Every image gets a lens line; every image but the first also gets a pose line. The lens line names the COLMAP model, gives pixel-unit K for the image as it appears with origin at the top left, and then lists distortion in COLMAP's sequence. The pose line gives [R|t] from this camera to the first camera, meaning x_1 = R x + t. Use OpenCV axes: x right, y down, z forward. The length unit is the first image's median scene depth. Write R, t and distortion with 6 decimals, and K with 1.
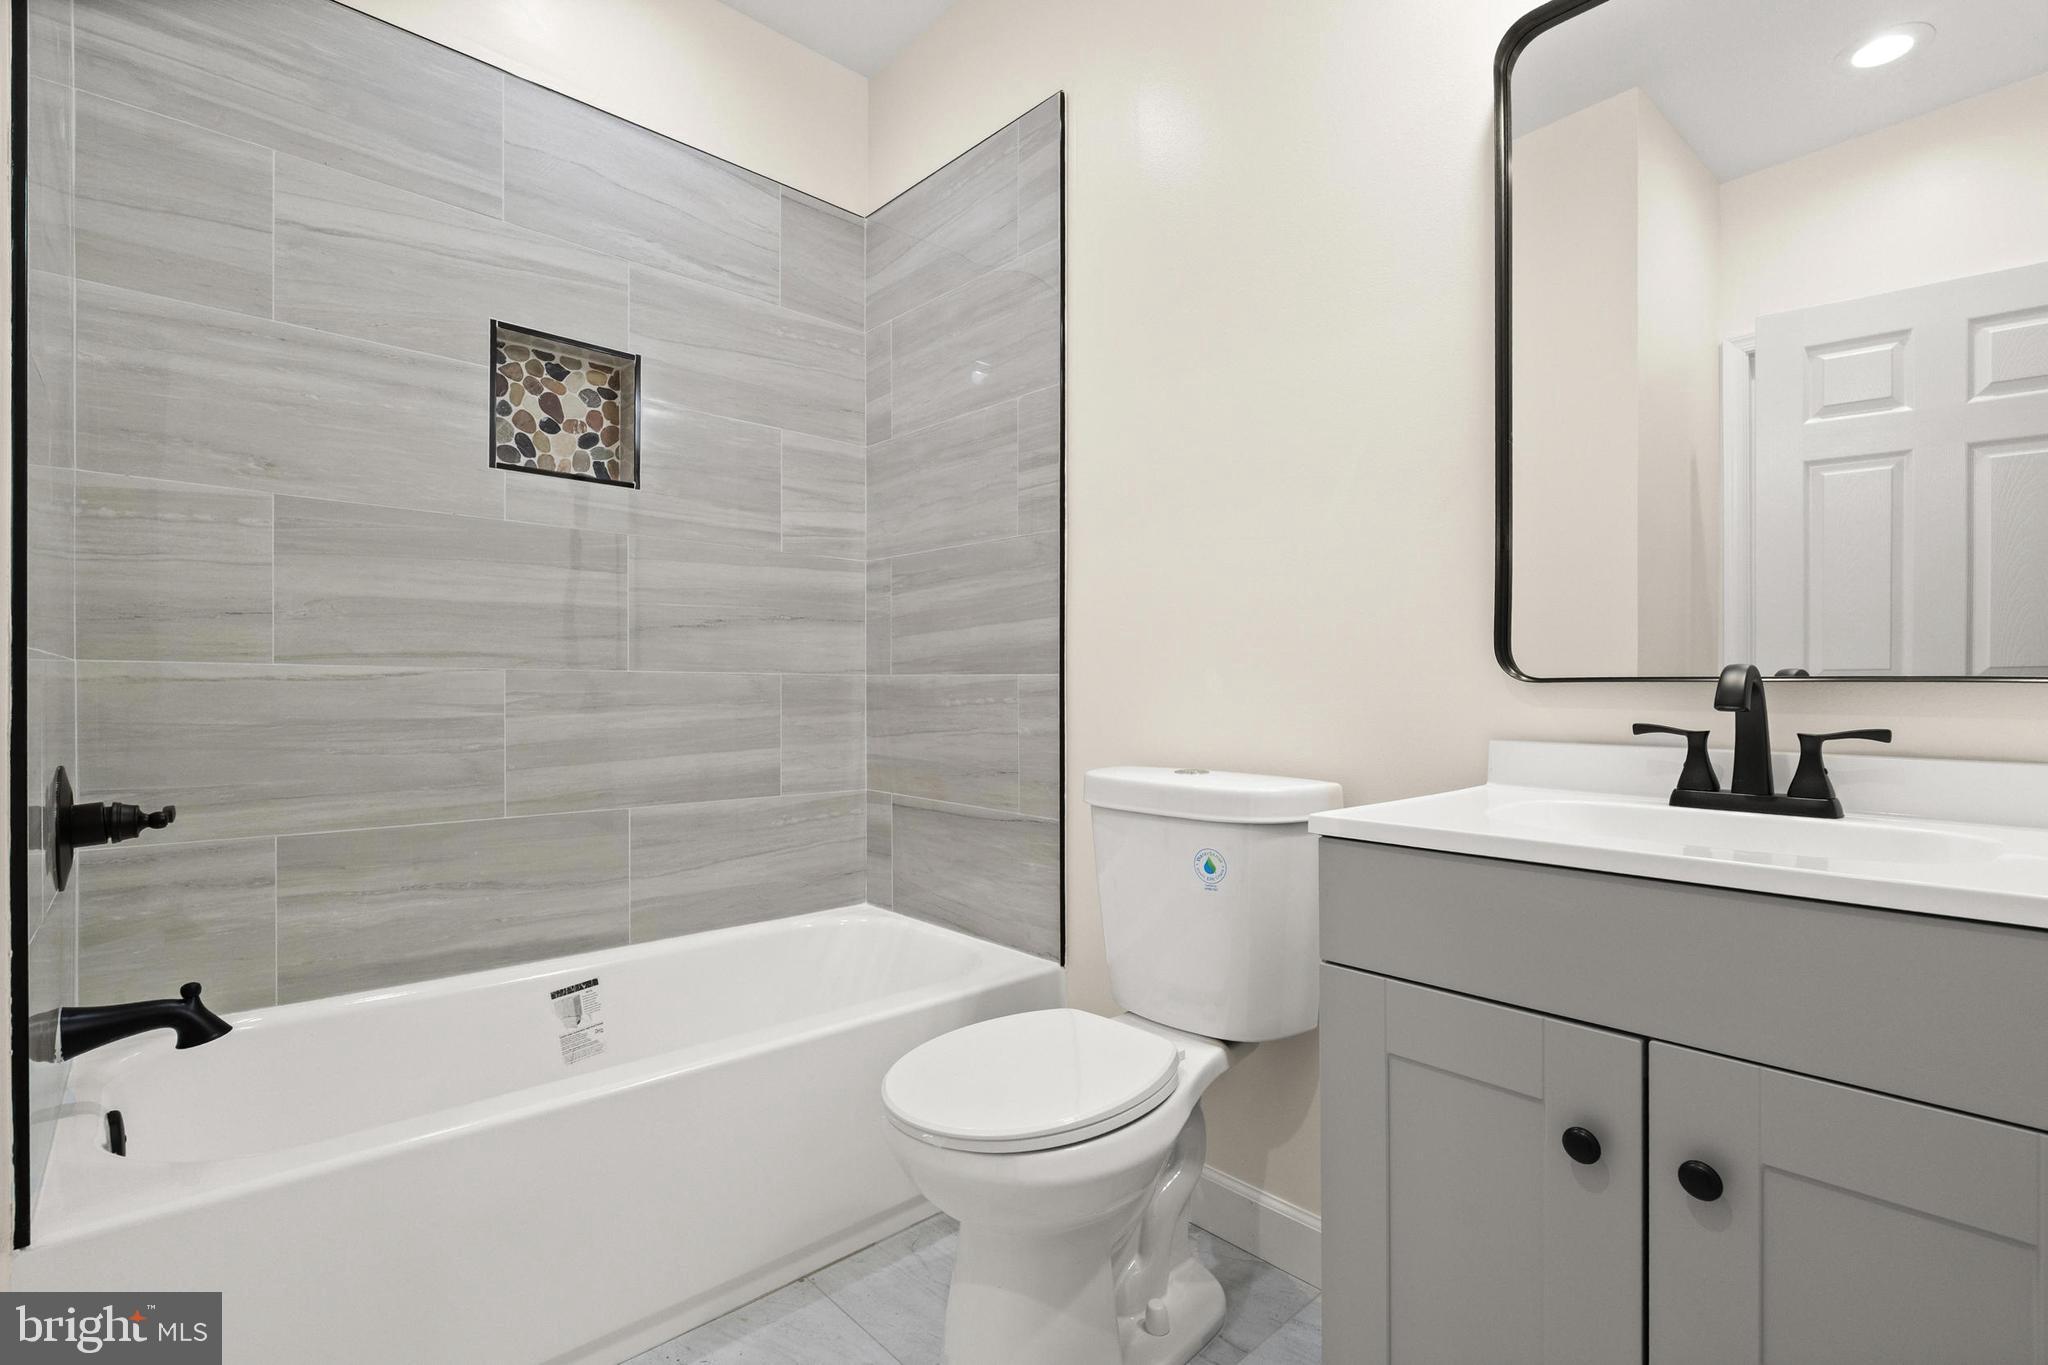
lens RADIAL K [[912.1, 0, 951.1], [0, 912.1, 698.5], [0, 0, 1]] dist [-0.009945, 0.001542]
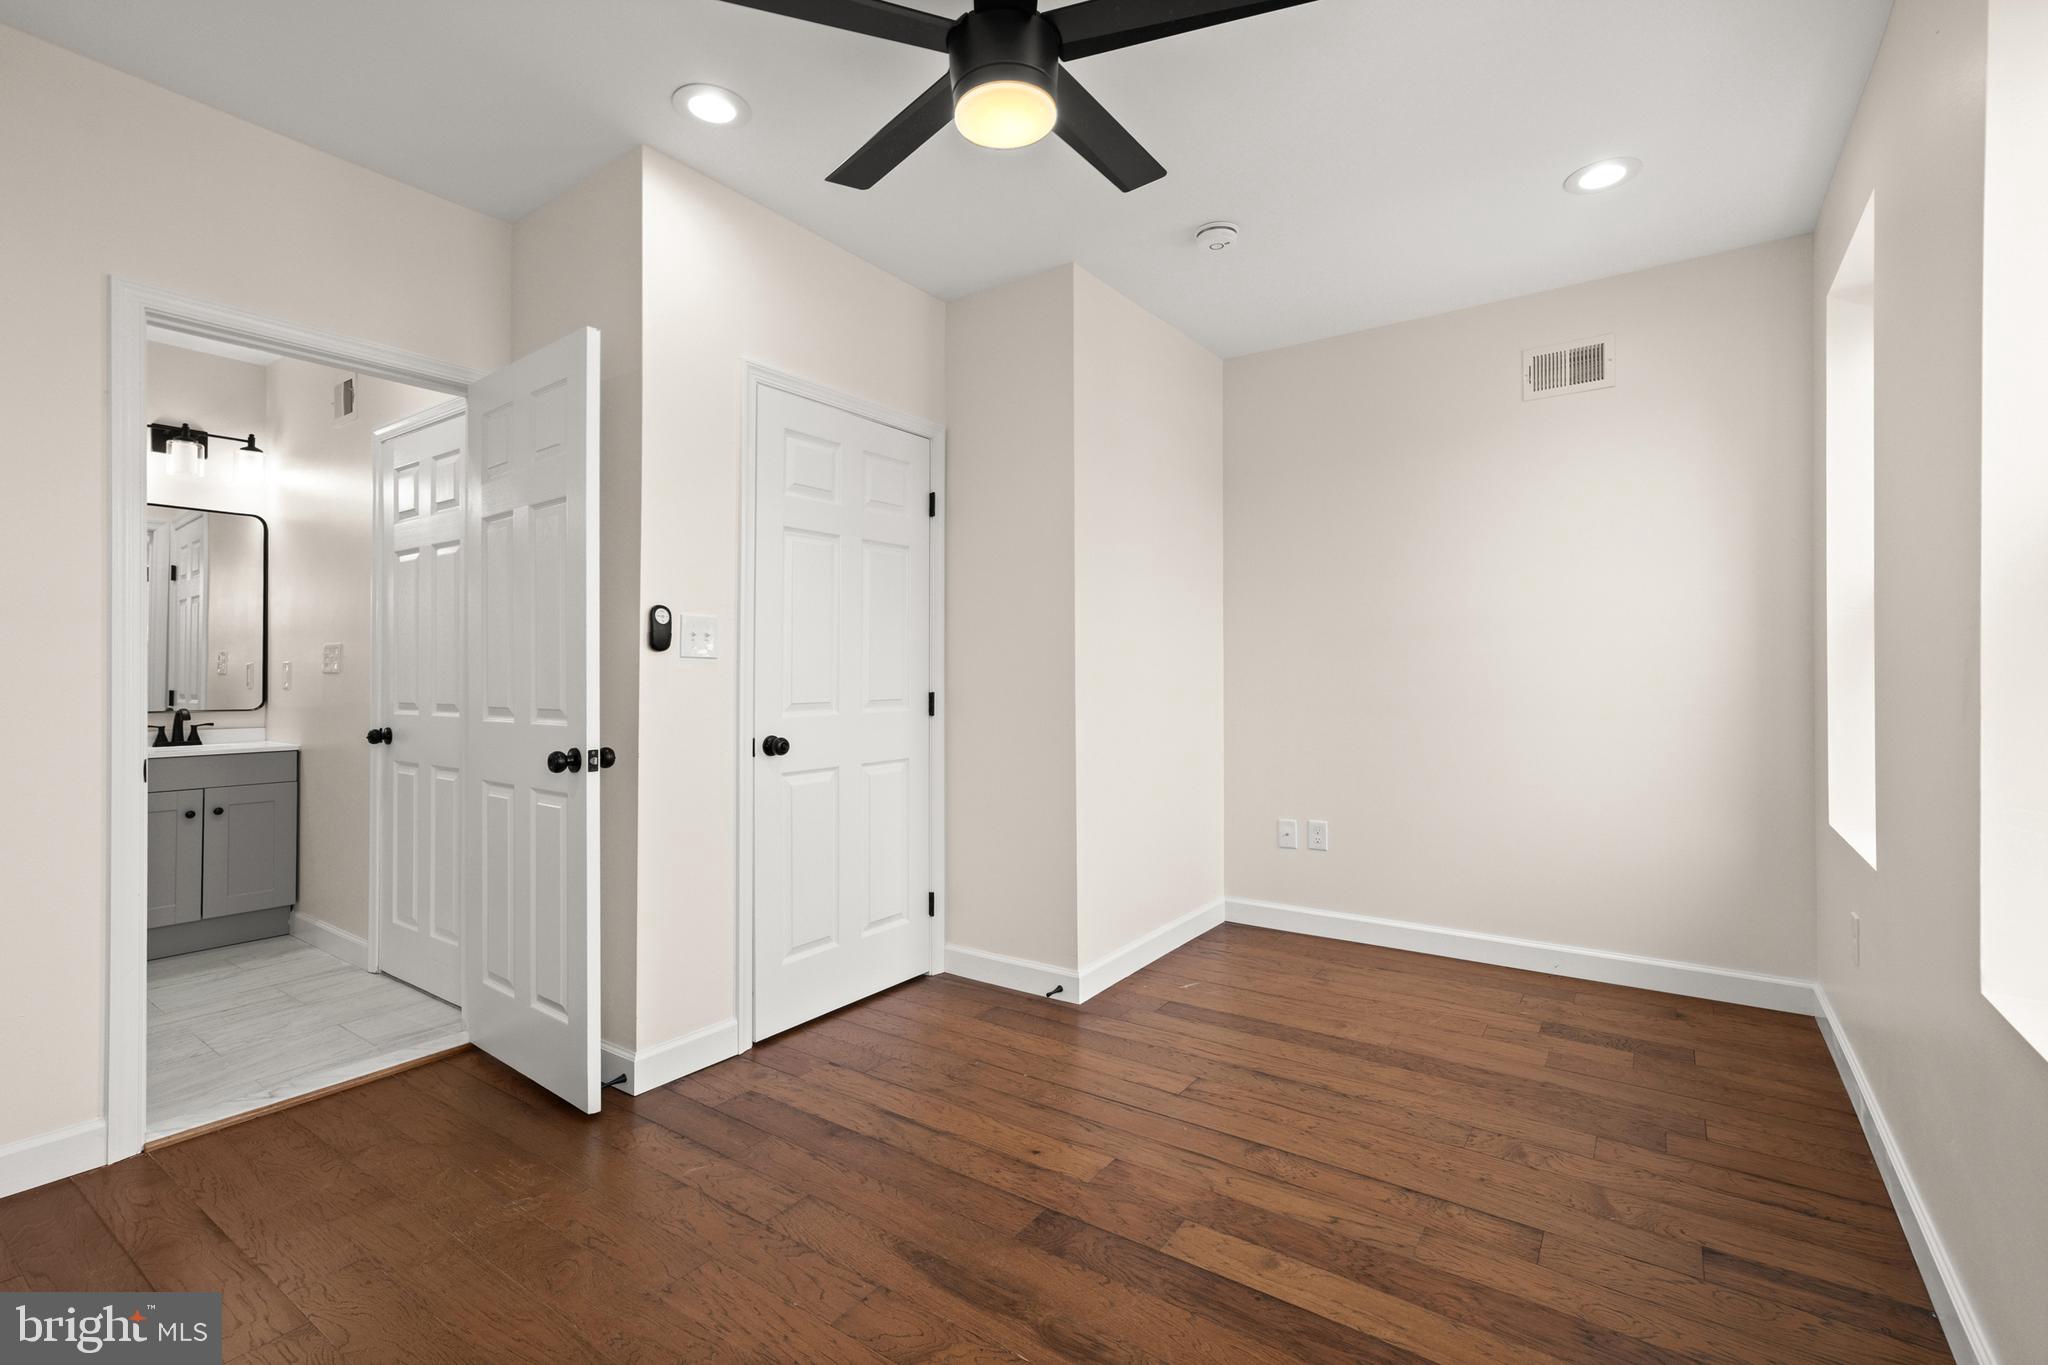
lens RADIAL K [[912.1, 0, 1052.0], [0, 912.1, 670.8], [0, 0, 1]] dist [-0.009945, 0.001542]
pose [[-0.233146, 0.007590, 0.972412, -1.558954], [0.000949, 0.999971, -0.007577, -0.067980], [-0.972441, -0.000843, -0.233146, -0.714660]]
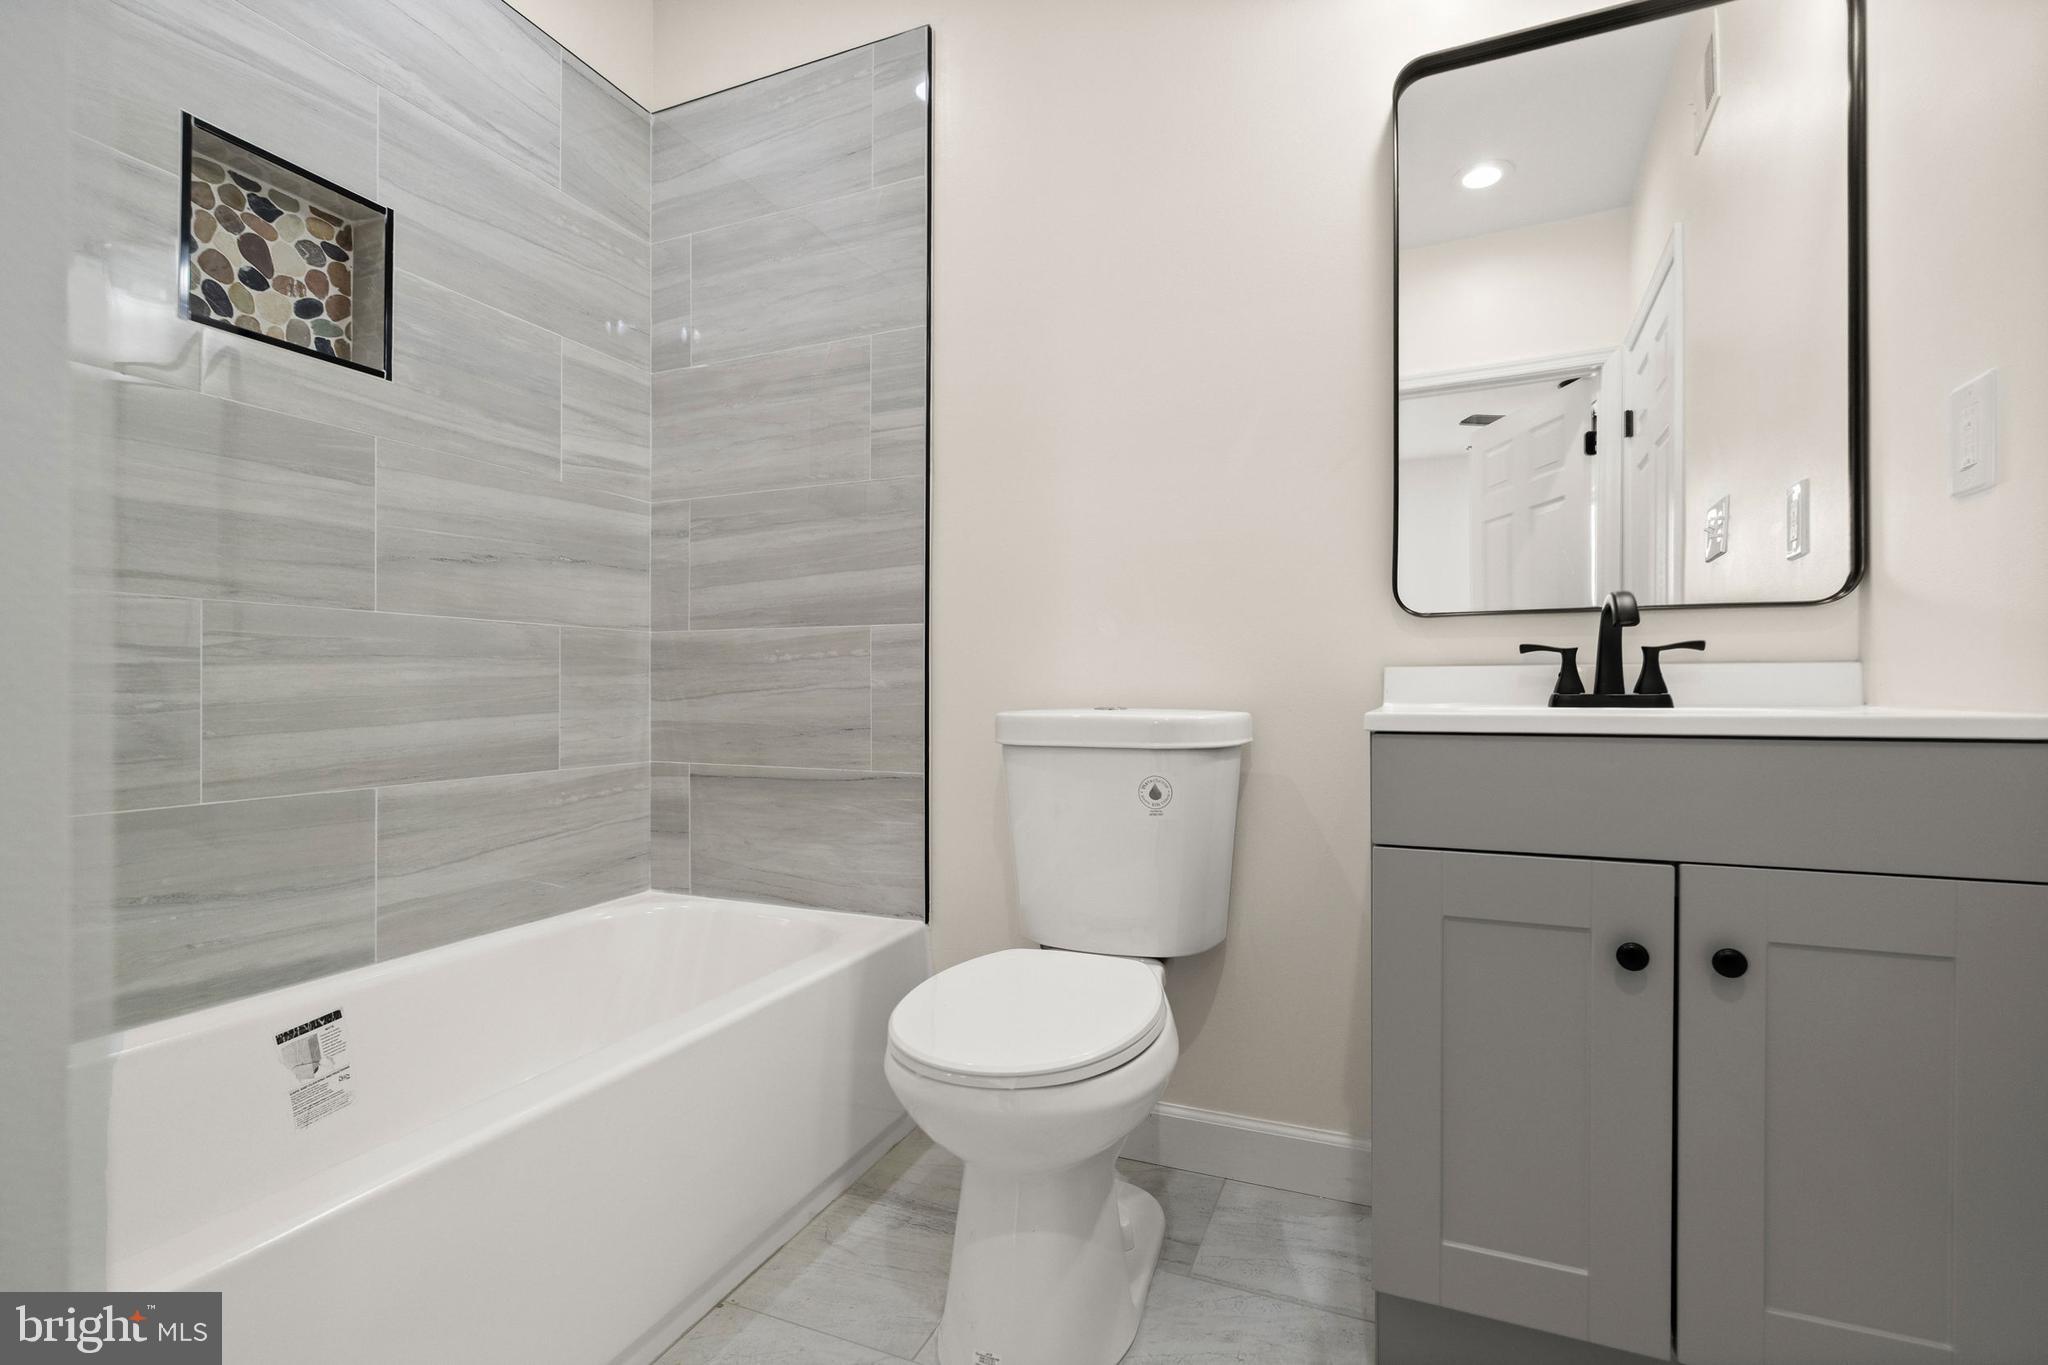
lens RADIAL K [[912.1, 0, 1022.4], [0, 912.1, 683.1], [0, 0, 1]] dist [-0.009945, 0.001542]
pose [[0.910819, -0.004844, 0.412777, -0.181166], [0.005236, 0.999986, 0.000181, 0.035886], [-0.412772, 0.001996, 0.910832, 0.067274]]
